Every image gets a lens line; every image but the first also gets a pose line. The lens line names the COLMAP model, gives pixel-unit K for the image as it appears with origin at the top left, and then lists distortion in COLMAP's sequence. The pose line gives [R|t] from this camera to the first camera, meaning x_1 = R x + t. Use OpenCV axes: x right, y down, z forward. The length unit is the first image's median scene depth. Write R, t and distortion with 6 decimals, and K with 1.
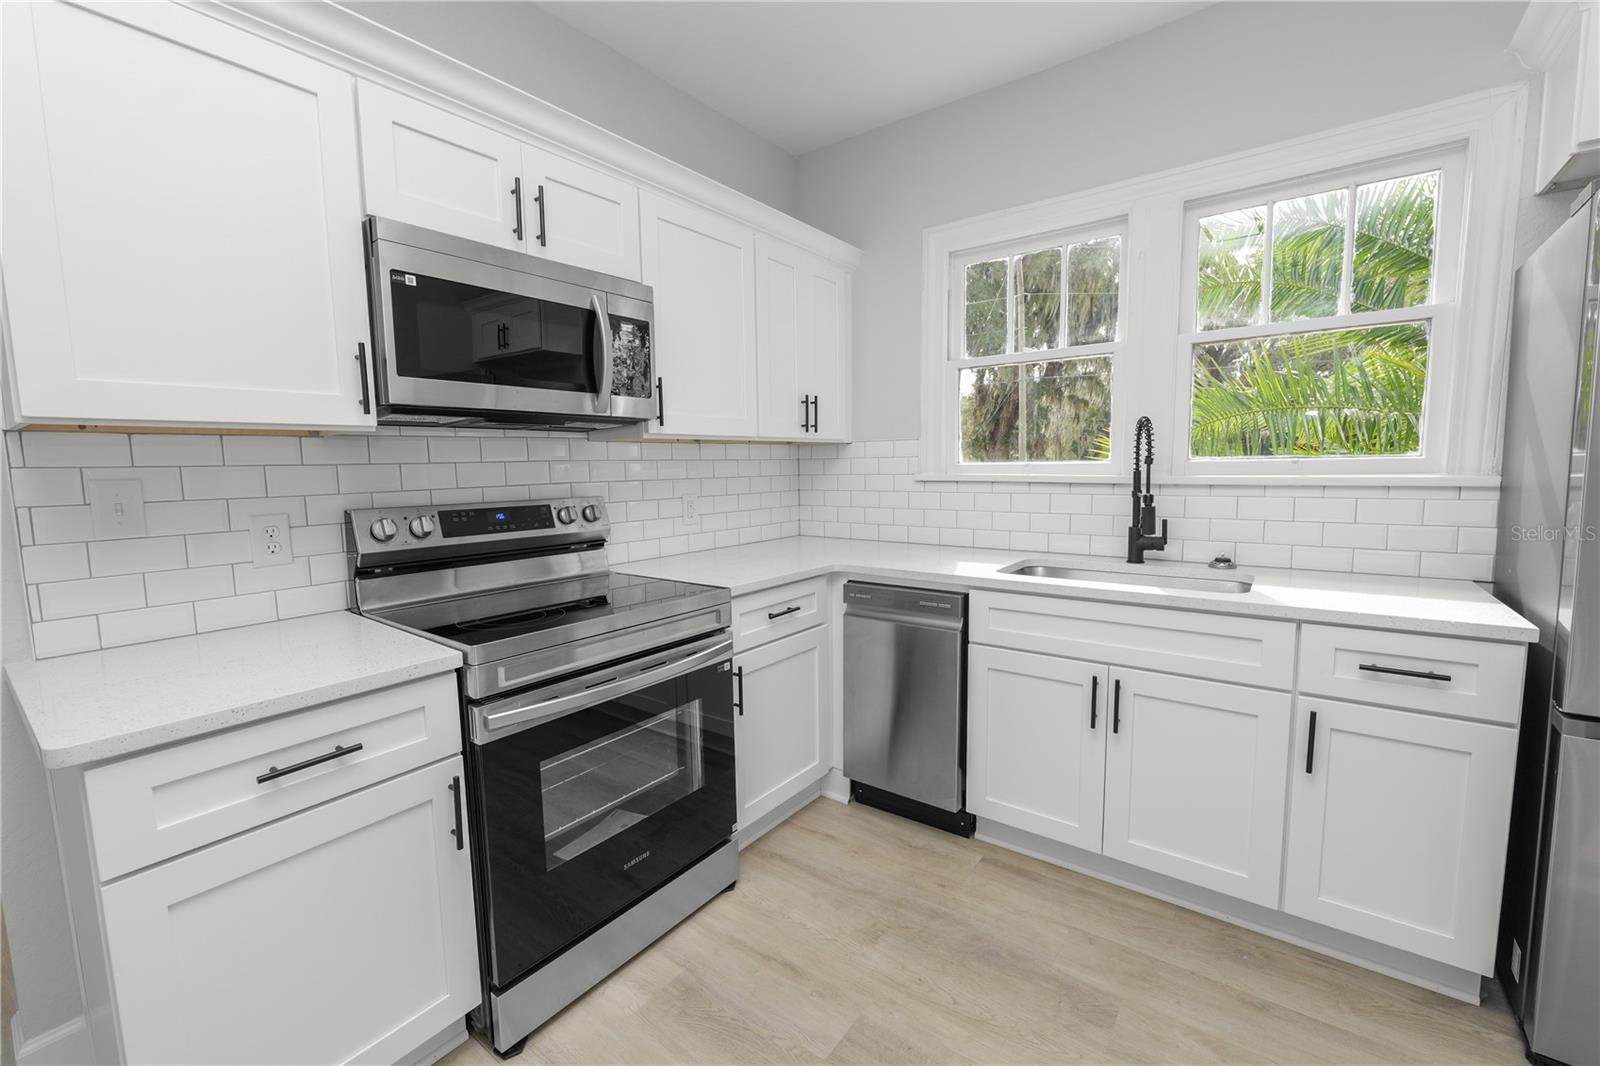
lens RADIAL K [[650.6, 0, 798.4], [0, 650.6, 530.3], [0, 0, 1]] dist [-0.009960, -0.000048]
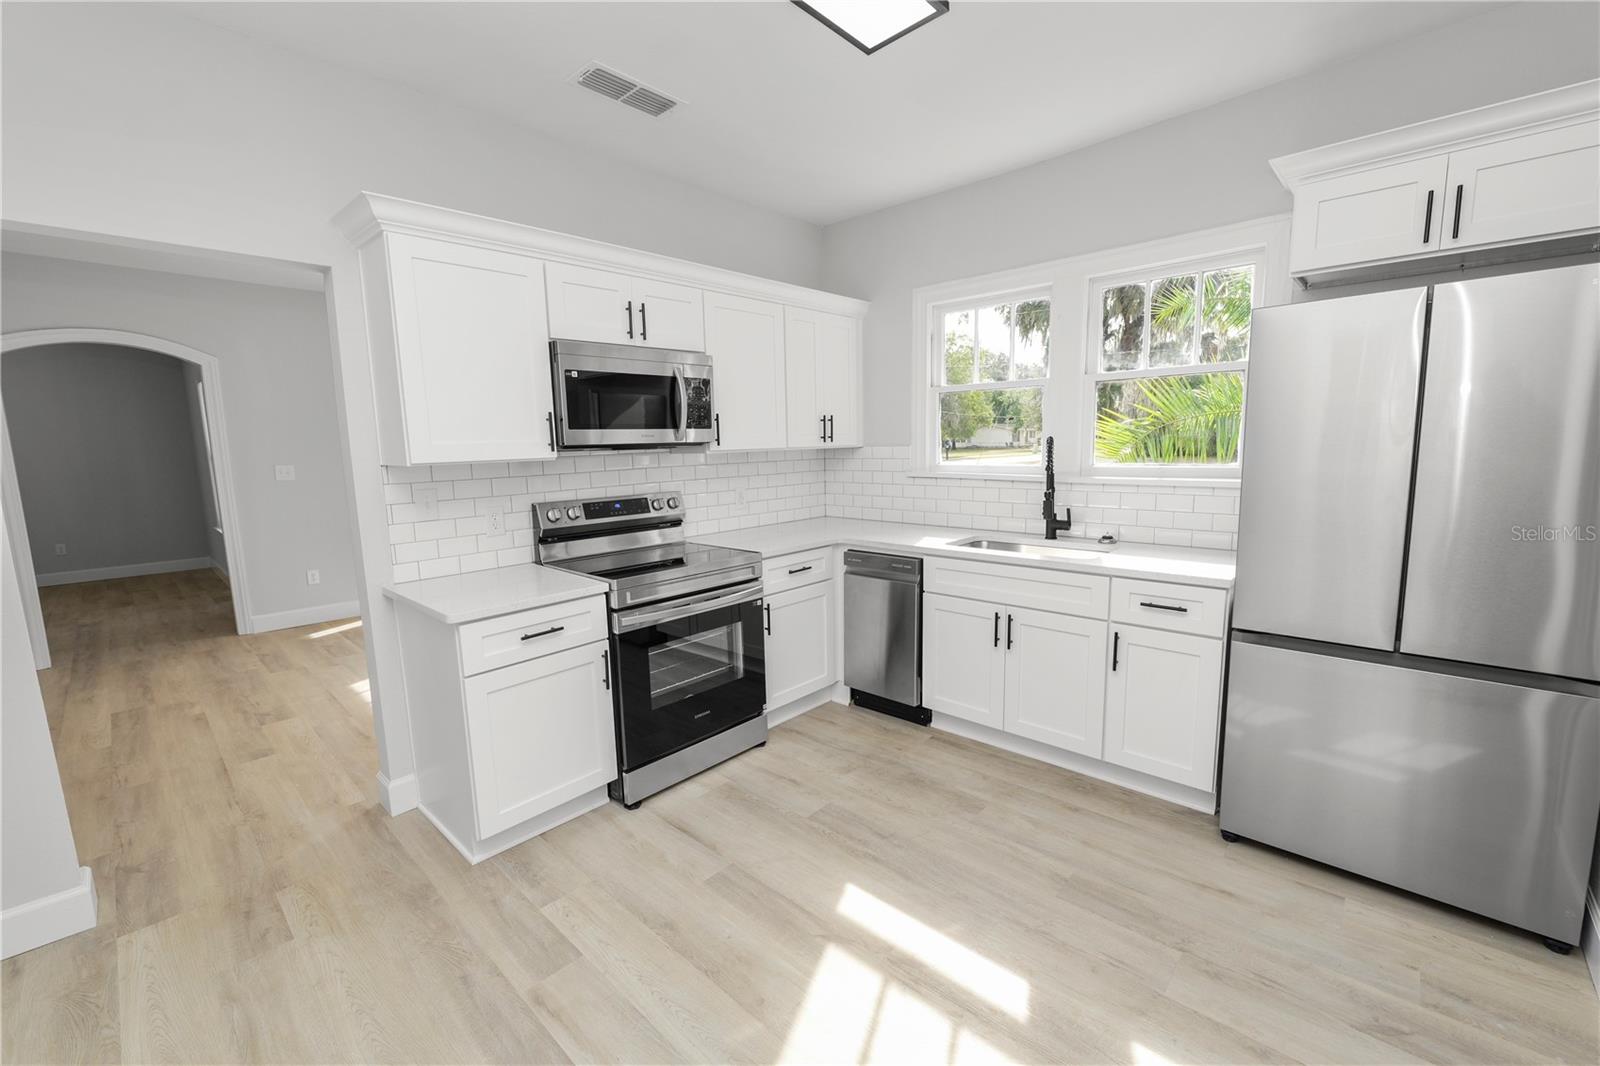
lens RADIAL K [[650.6, 0, 798.4], [0, 650.6, 530.3], [0, 0, 1]] dist [-0.009960, -0.000048]
pose [[0.994496, 0.006770, -0.104556, 0.142253], [-0.002780, 0.999264, 0.038260, -0.023520], [0.104738, -0.037759, 0.993783, -0.522266]]
